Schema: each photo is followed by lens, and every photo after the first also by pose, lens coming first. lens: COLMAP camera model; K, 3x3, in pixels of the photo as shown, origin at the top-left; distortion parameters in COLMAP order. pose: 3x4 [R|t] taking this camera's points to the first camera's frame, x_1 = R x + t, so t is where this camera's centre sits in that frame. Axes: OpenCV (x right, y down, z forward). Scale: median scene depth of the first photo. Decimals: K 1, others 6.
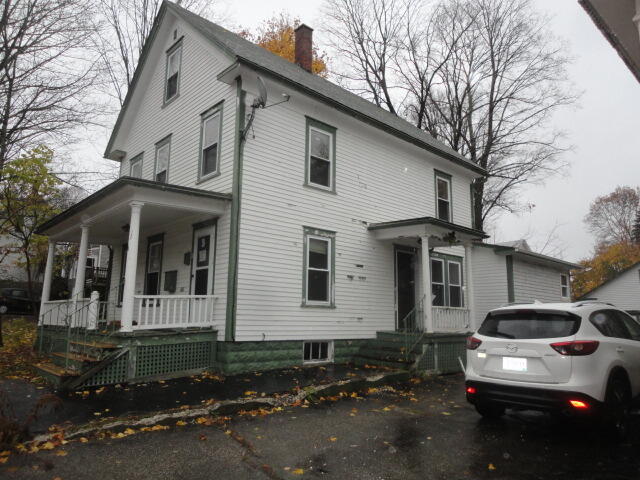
lens RADIAL K [[477.6, 0, 320.0], [0, 477.6, 240.0], [0, 0, 1]] dist [0.005804, 0.006211]
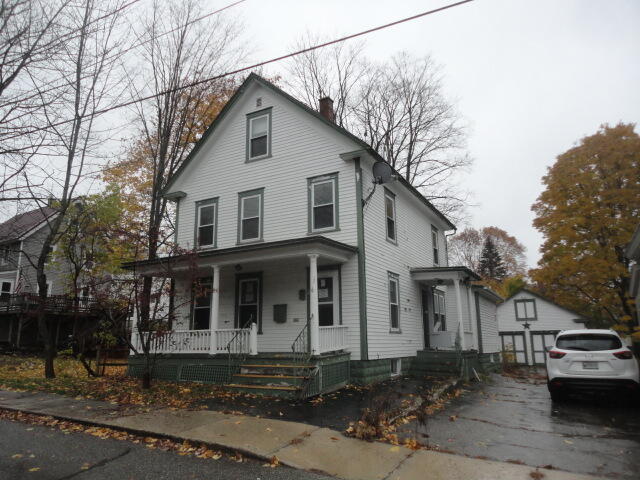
lens RADIAL K [[477.6, 0, 320.0], [0, 477.6, 240.0], [0, 0, 1]] dist [0.005804, 0.006211]
pose [[0.948913, 0.044469, 0.312387, -0.667072], [-0.030189, 0.998273, -0.050404, -0.044807], [-0.314089, 0.038398, 0.948617, -0.205901]]
